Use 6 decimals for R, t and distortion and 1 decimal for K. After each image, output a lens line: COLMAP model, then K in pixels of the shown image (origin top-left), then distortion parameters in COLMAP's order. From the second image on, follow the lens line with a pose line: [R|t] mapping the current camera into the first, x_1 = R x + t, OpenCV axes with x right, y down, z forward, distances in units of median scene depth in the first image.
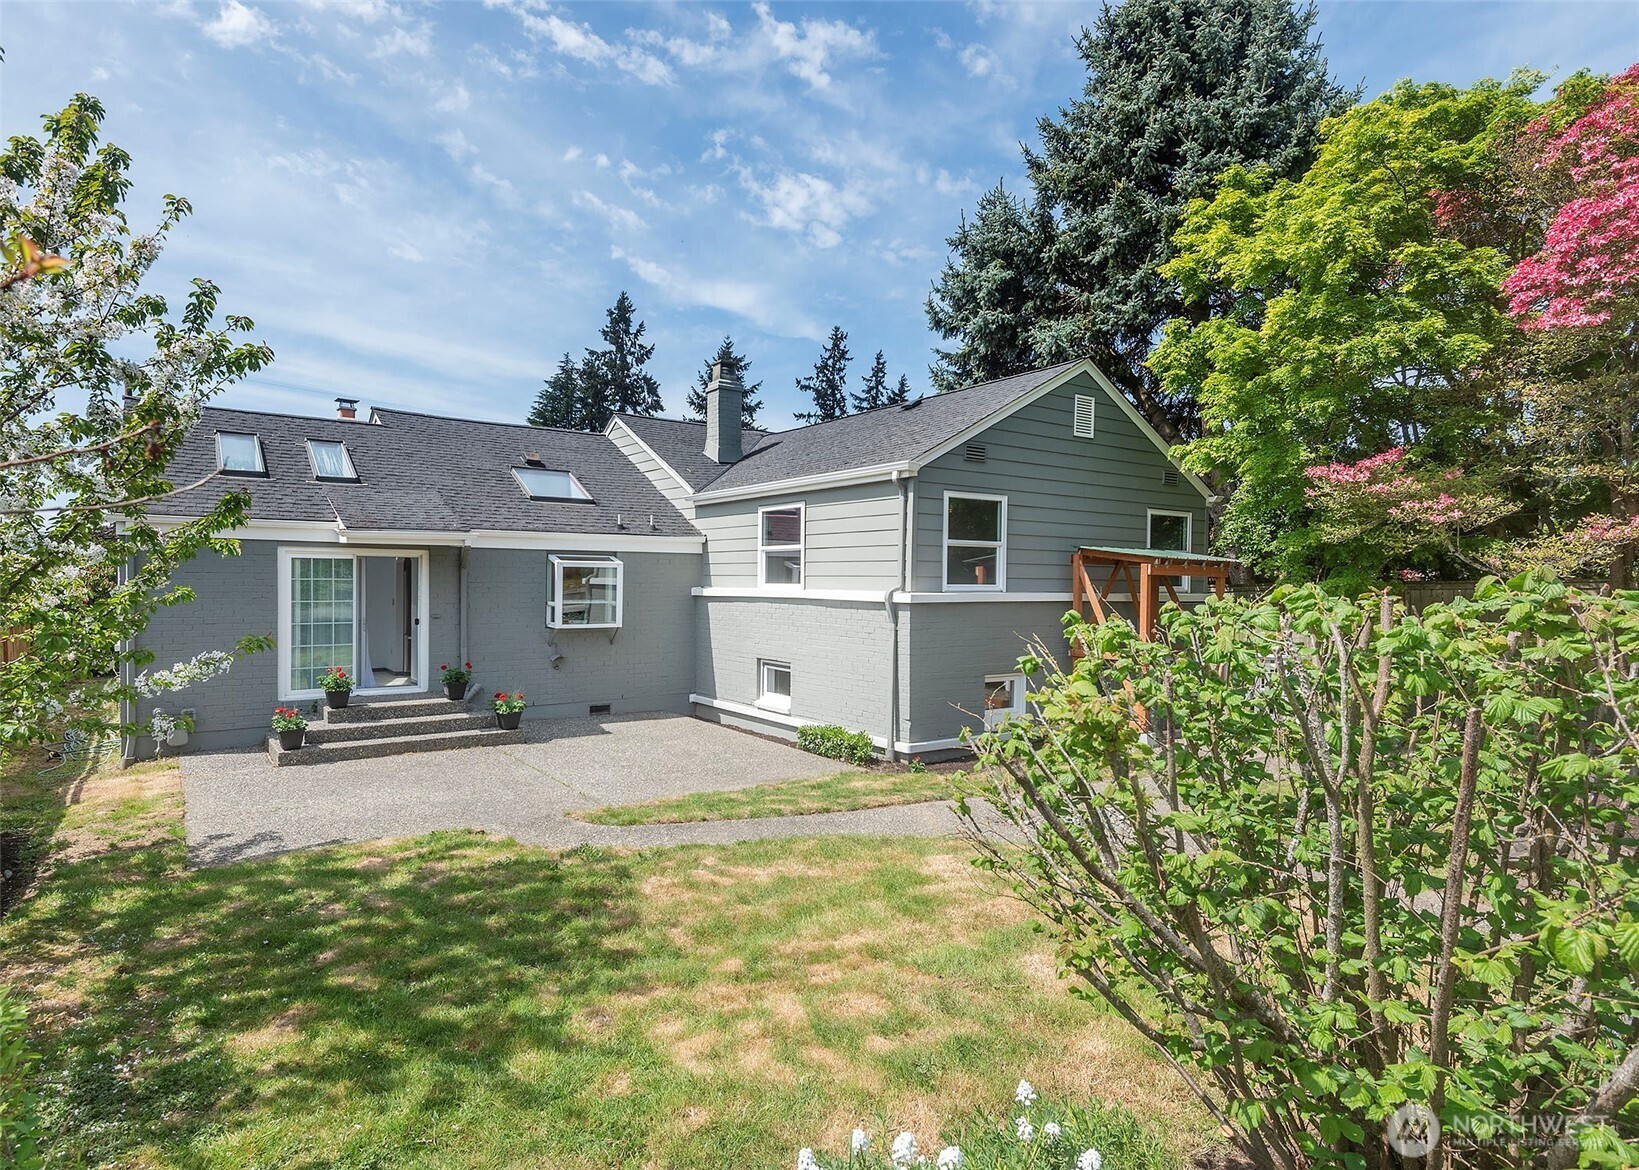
lens RADIAL K [[861.0, 0, 755.5], [0, 861.0, 593.3], [0, 0, 1]] dist [0.004004, -0.001078]
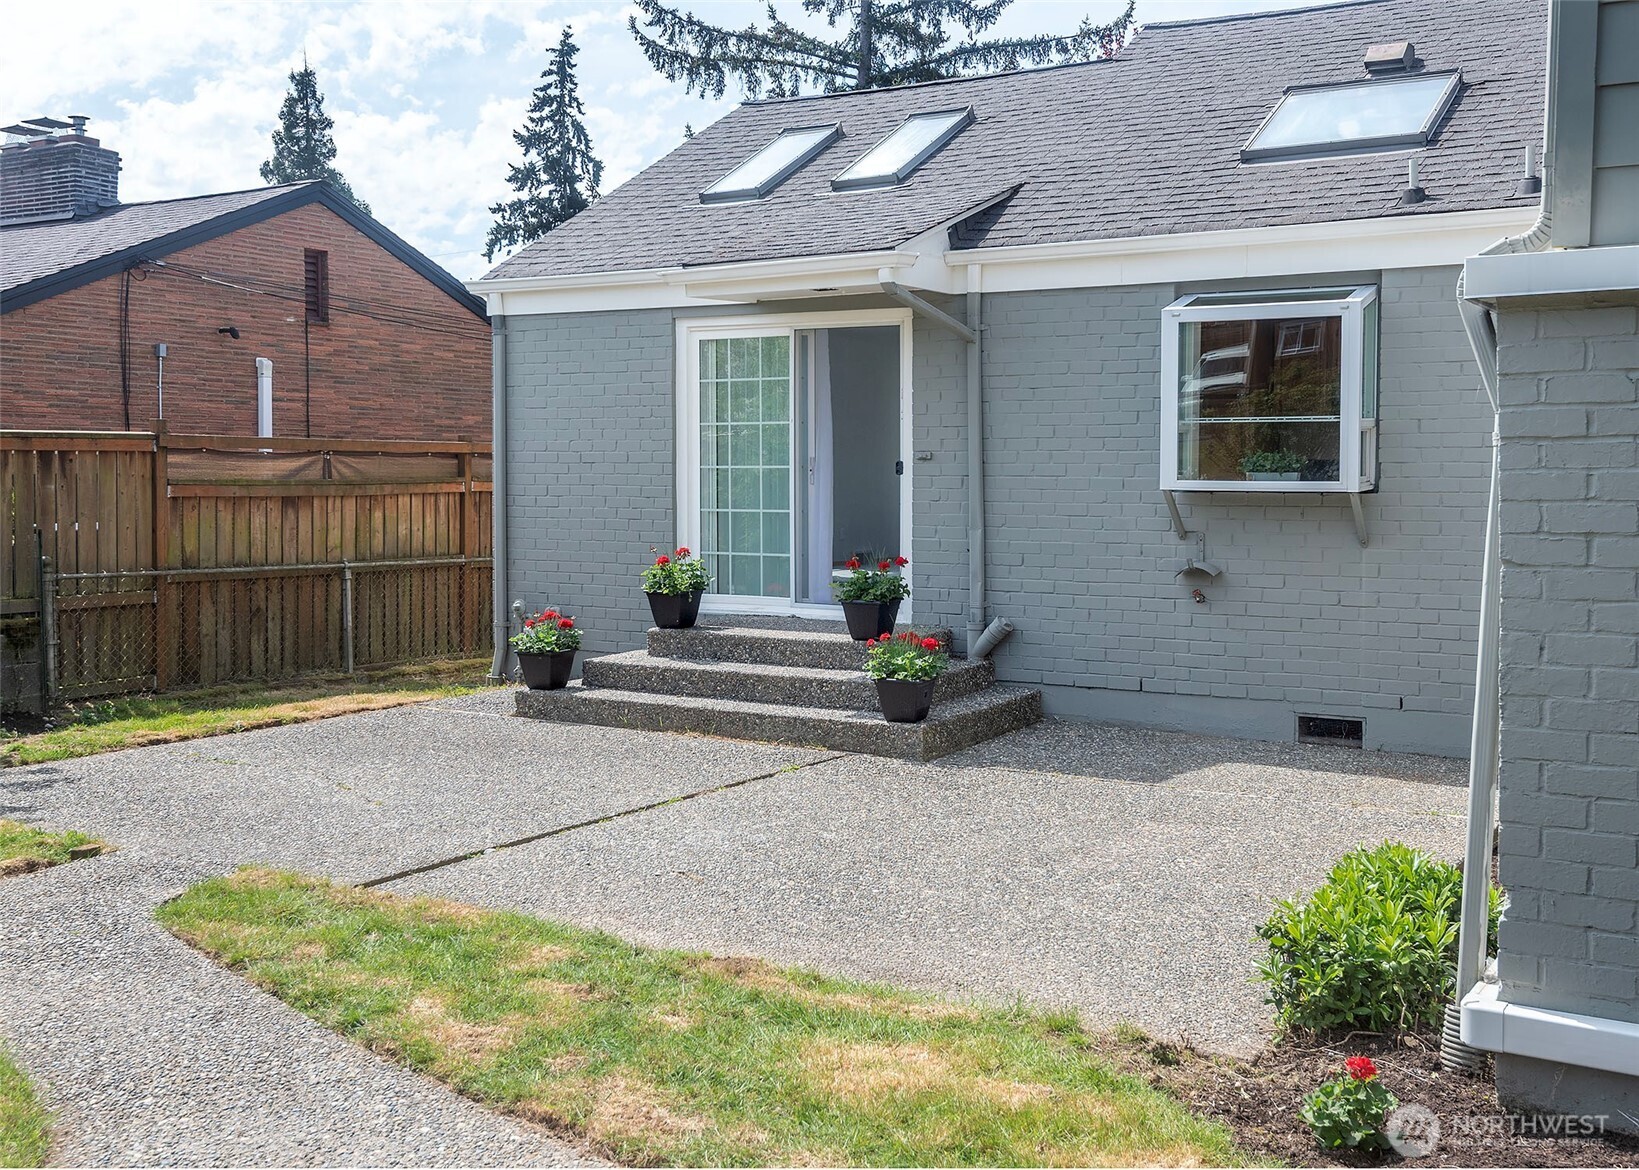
lens RADIAL K [[1704.9, 0, 820.2], [0, 1704.9, 527.8], [0, 0, 1]] dist [0.011118, 0.004230]
pose [[0.416854, 0.021217, -0.908726, 0.433629], [-0.013731, 0.999760, 0.017044, 0.053175], [0.908870, 0.005373, 0.417046, 0.626634]]
